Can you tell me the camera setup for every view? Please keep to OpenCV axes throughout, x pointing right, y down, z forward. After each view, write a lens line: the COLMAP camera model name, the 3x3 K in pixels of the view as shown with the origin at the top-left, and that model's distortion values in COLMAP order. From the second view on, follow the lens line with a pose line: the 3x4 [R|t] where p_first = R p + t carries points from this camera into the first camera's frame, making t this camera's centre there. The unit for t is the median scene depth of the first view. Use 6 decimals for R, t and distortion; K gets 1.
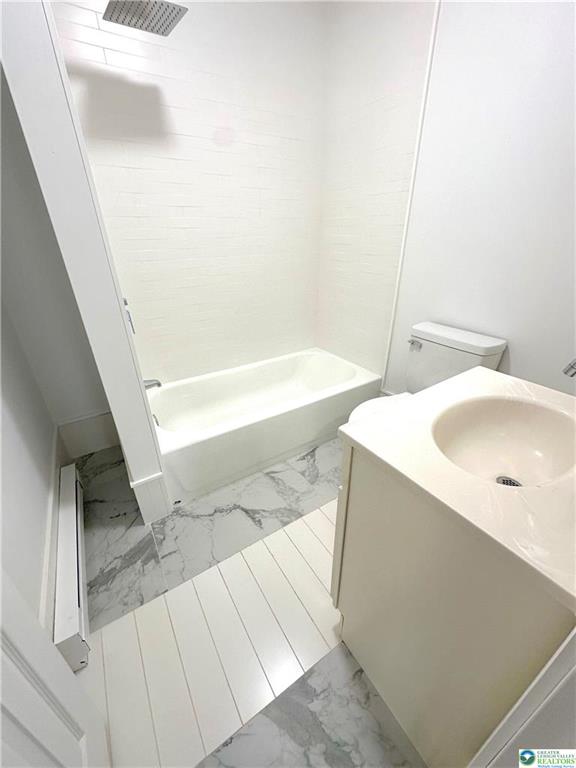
lens RADIAL K [[306.3, 0, 289.5], [0, 306.3, 384.5], [0, 0, 1]] dist [-0.005578, 0.001151]
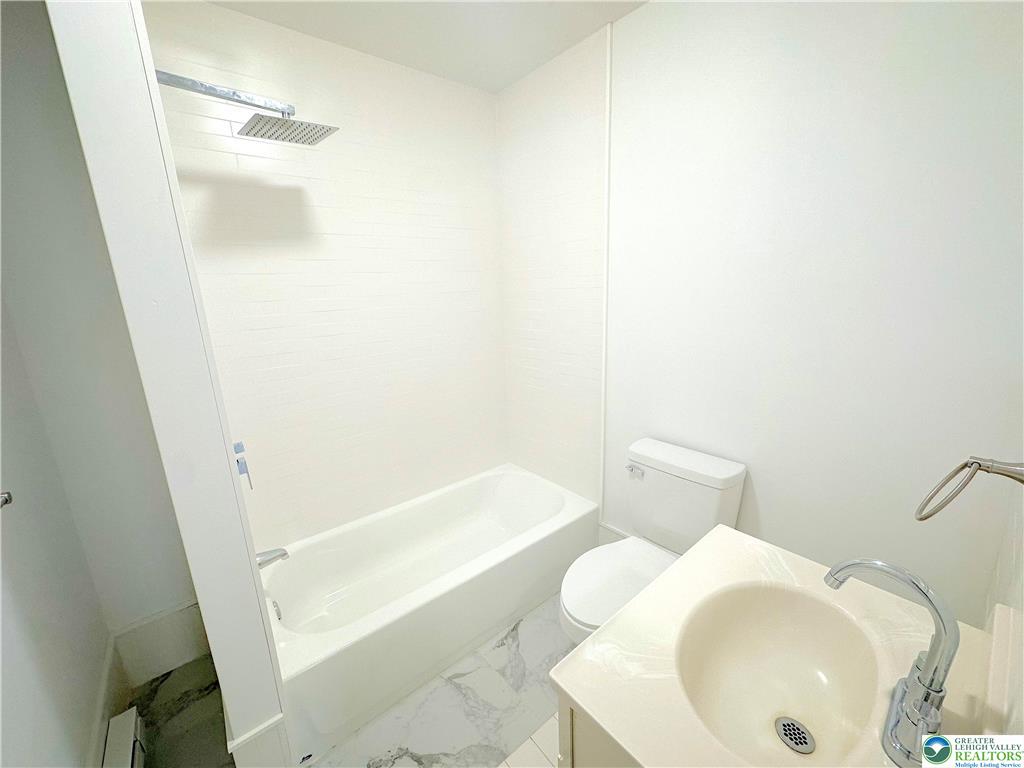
lens RADIAL K [[408.5, 0, 512.9], [0, 408.5, 383.7], [0, 0, 1]] dist [-0.005578, 0.001151]
pose [[0.993172, -0.052866, 0.103992, 0.007420], [0.075469, 0.970924, -0.227181, -0.133923], [-0.088958, 0.233478, 0.968284, -0.021638]]
